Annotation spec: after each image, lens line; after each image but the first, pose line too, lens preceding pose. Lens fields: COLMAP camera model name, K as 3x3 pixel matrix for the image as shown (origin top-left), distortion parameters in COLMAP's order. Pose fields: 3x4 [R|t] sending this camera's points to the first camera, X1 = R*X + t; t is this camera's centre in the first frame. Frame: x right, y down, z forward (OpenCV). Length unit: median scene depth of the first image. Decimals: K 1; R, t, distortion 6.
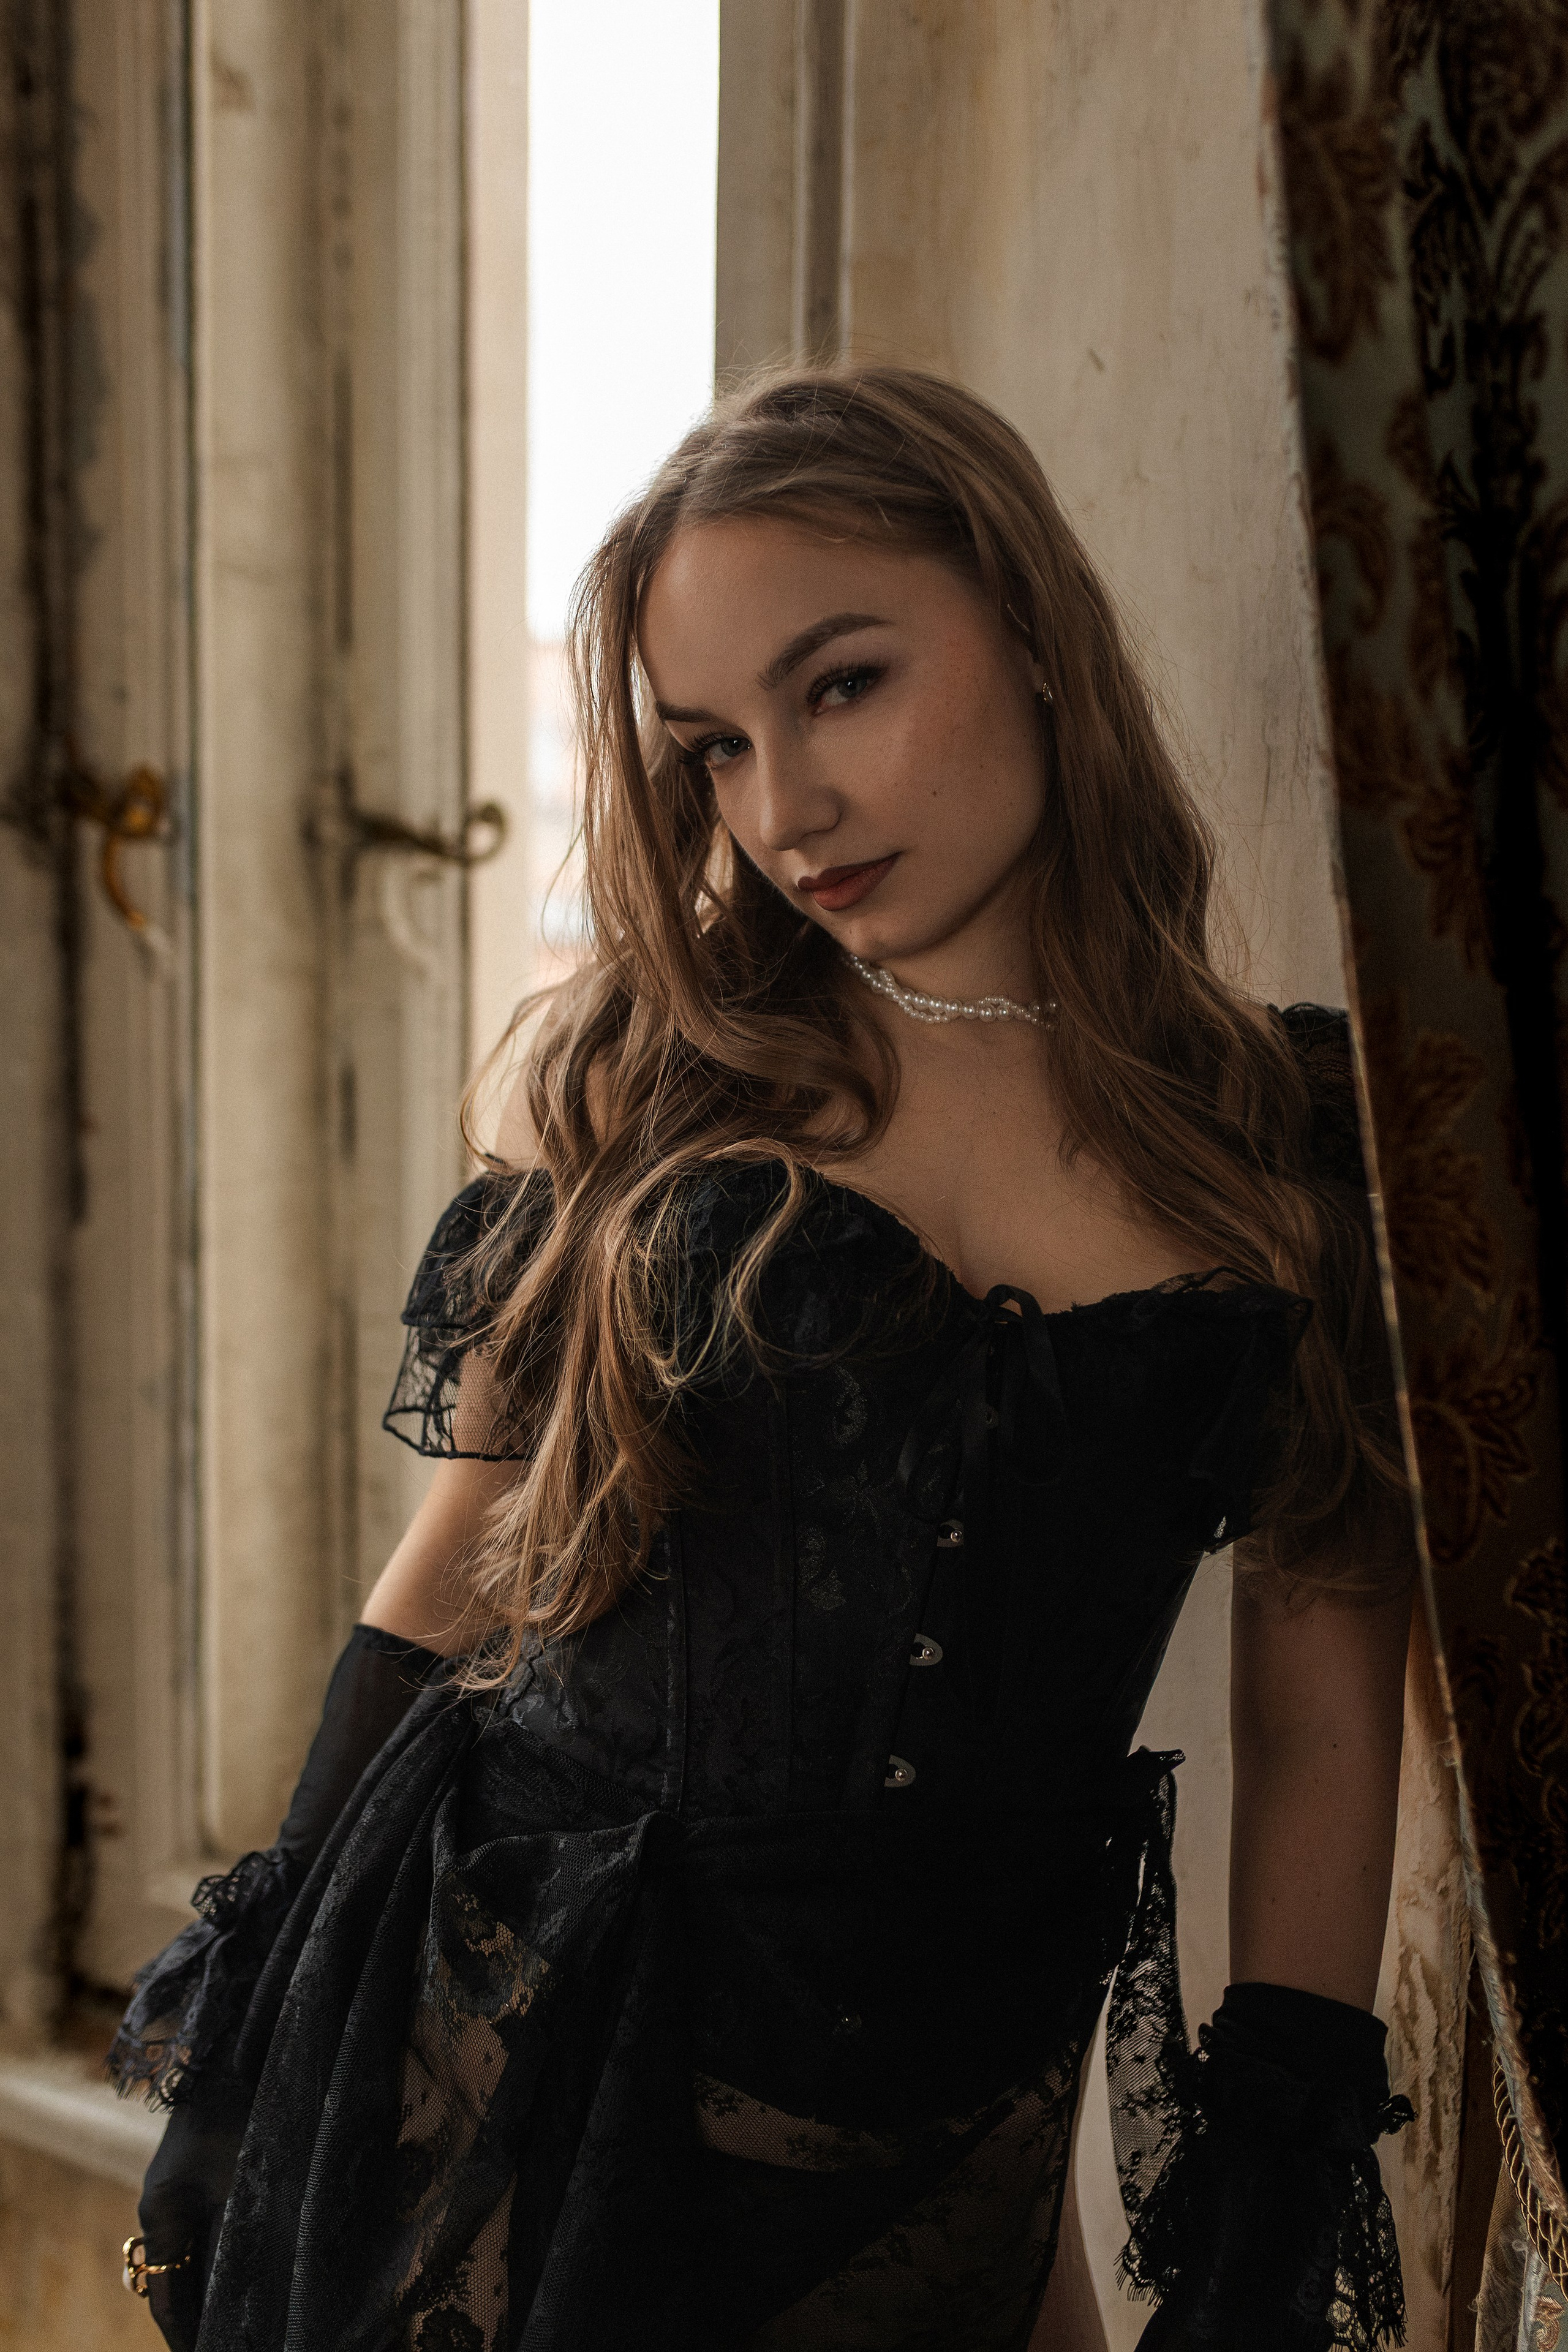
lens RADIAL K [[2501.2, 0, 784.0], [0, 2501.2, 1176.0], [0, 0, 1]] dist [-0.001729, 0.007721]
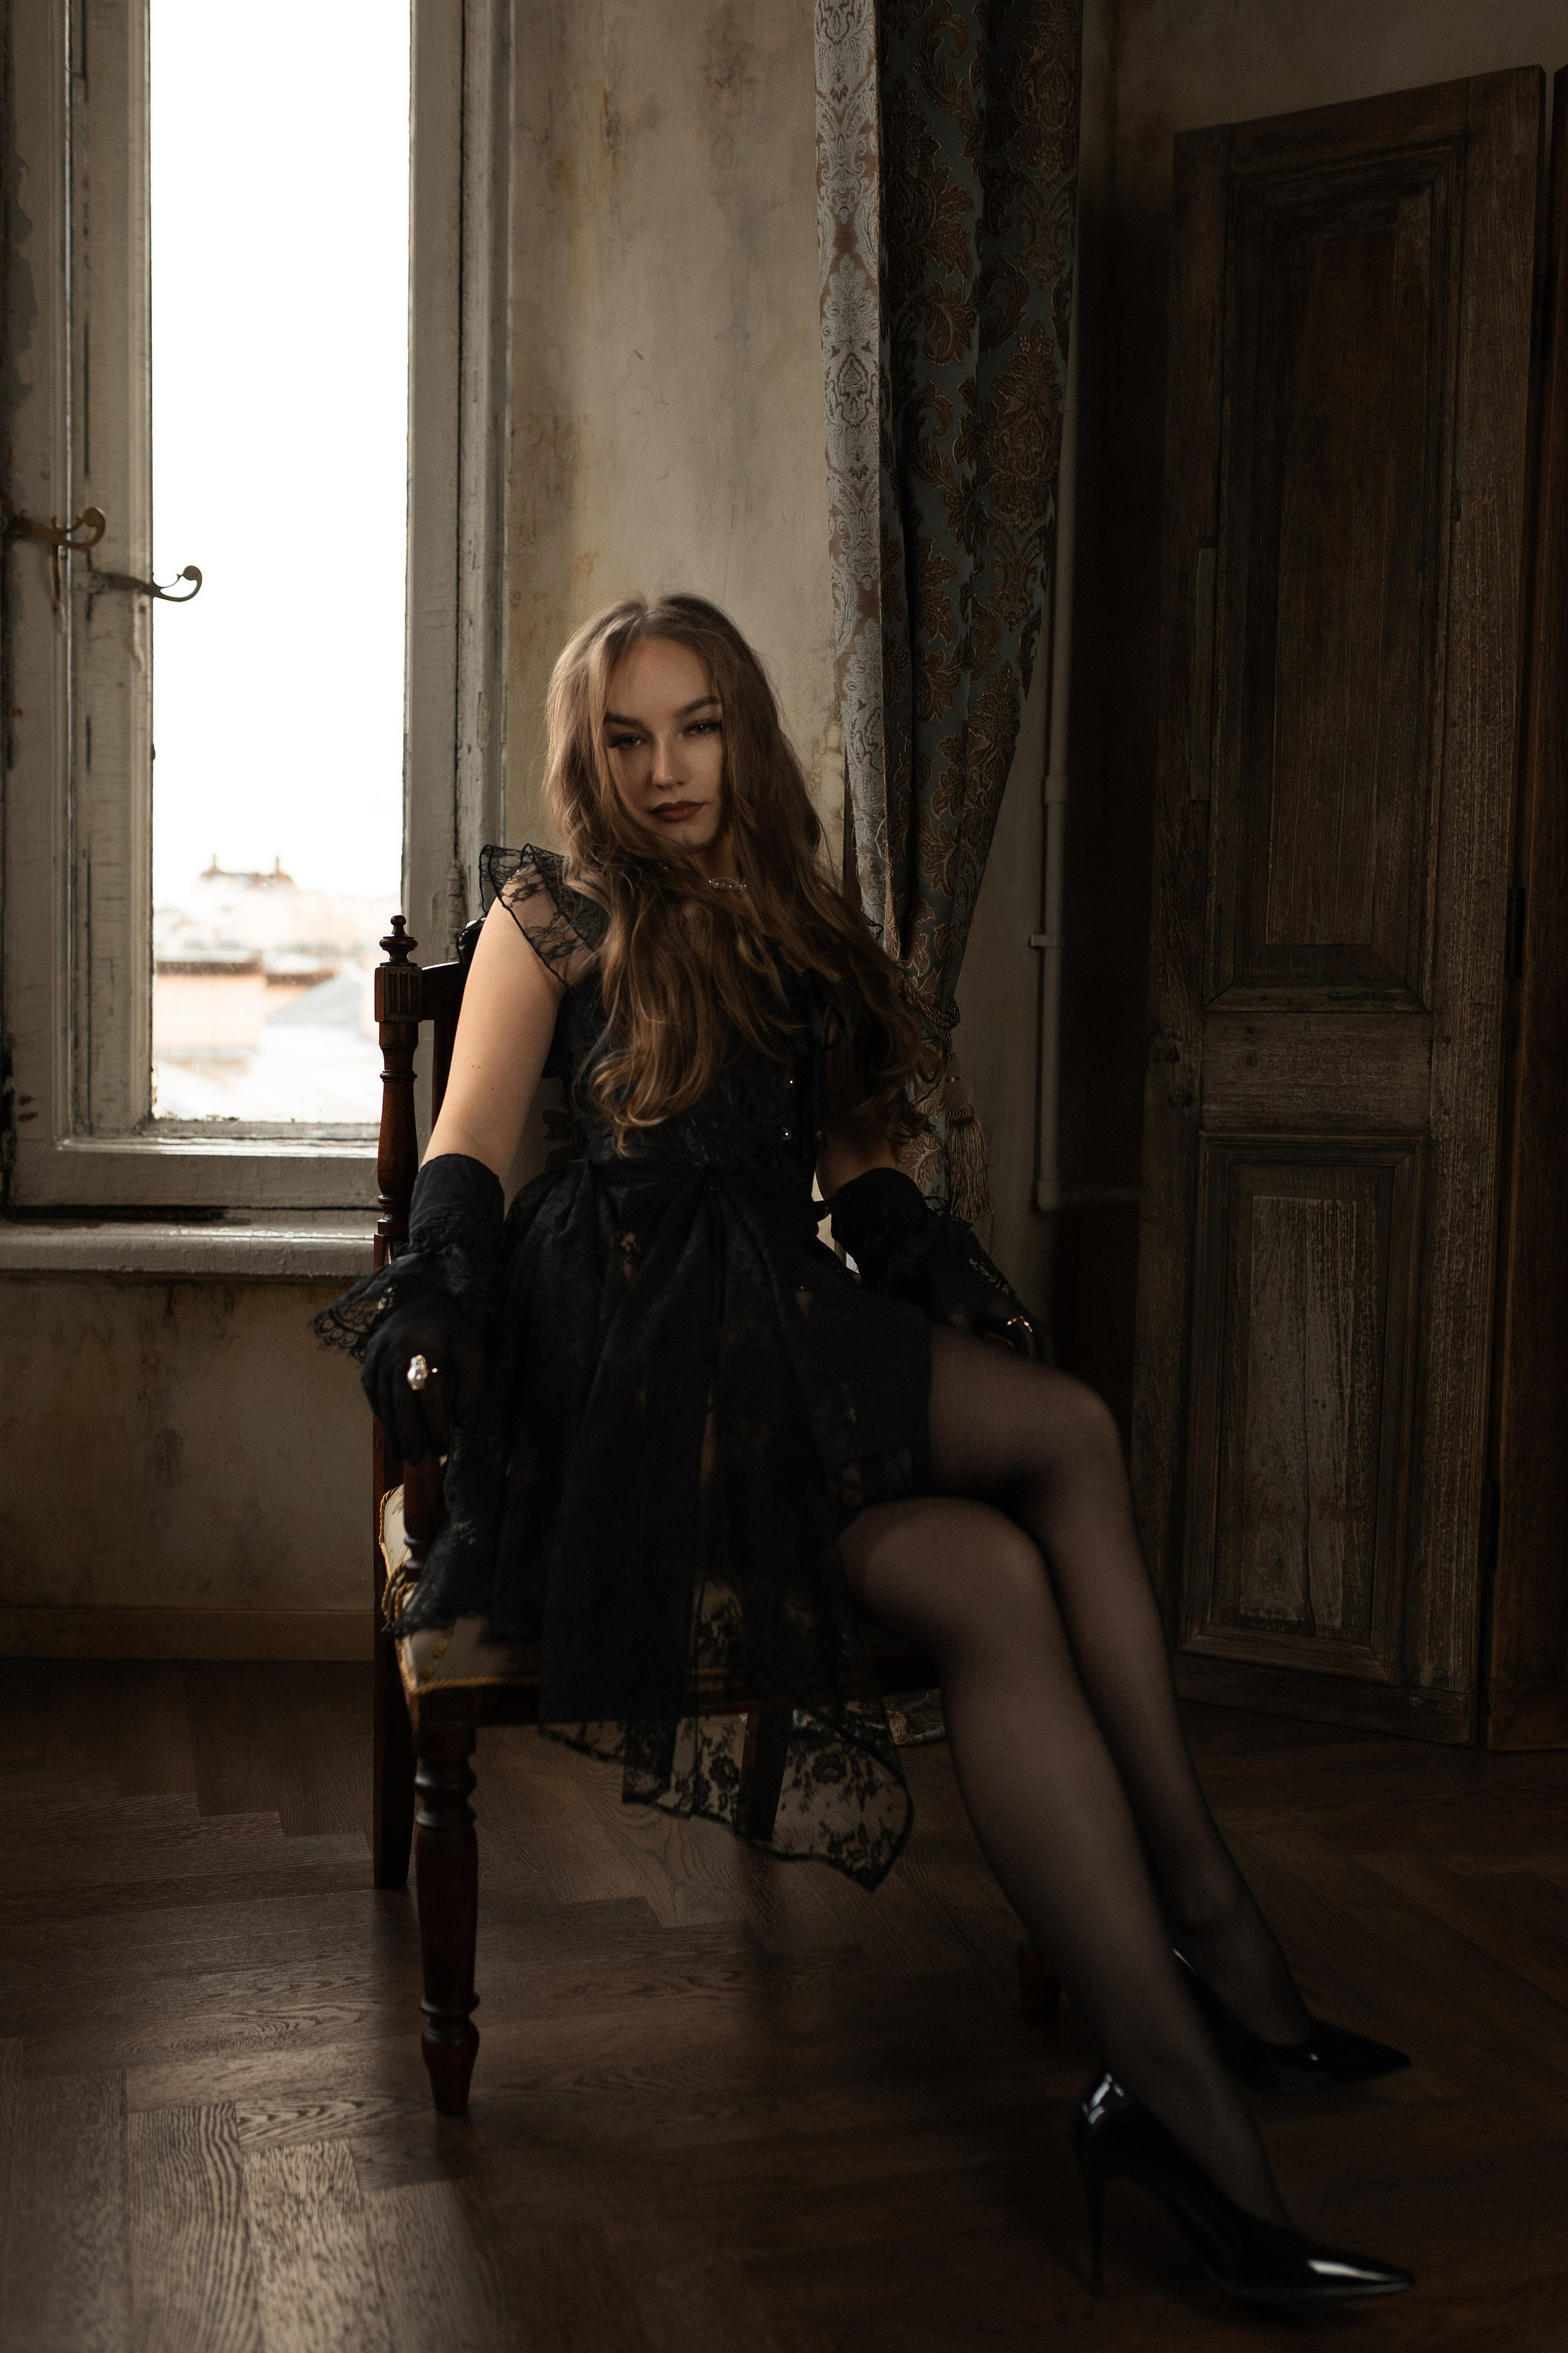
lens RADIAL K [[2323.0, 0, 784.0], [0, 2323.0, 1176.5], [0, 0, 1]] dist [-0.000364, 0.016314]
pose [[0.859772, -0.041507, 0.508988, -0.893056], [0.058158, 0.998165, -0.016841, 0.499648], [-0.507355, 0.044082, 0.860609, -0.957180]]
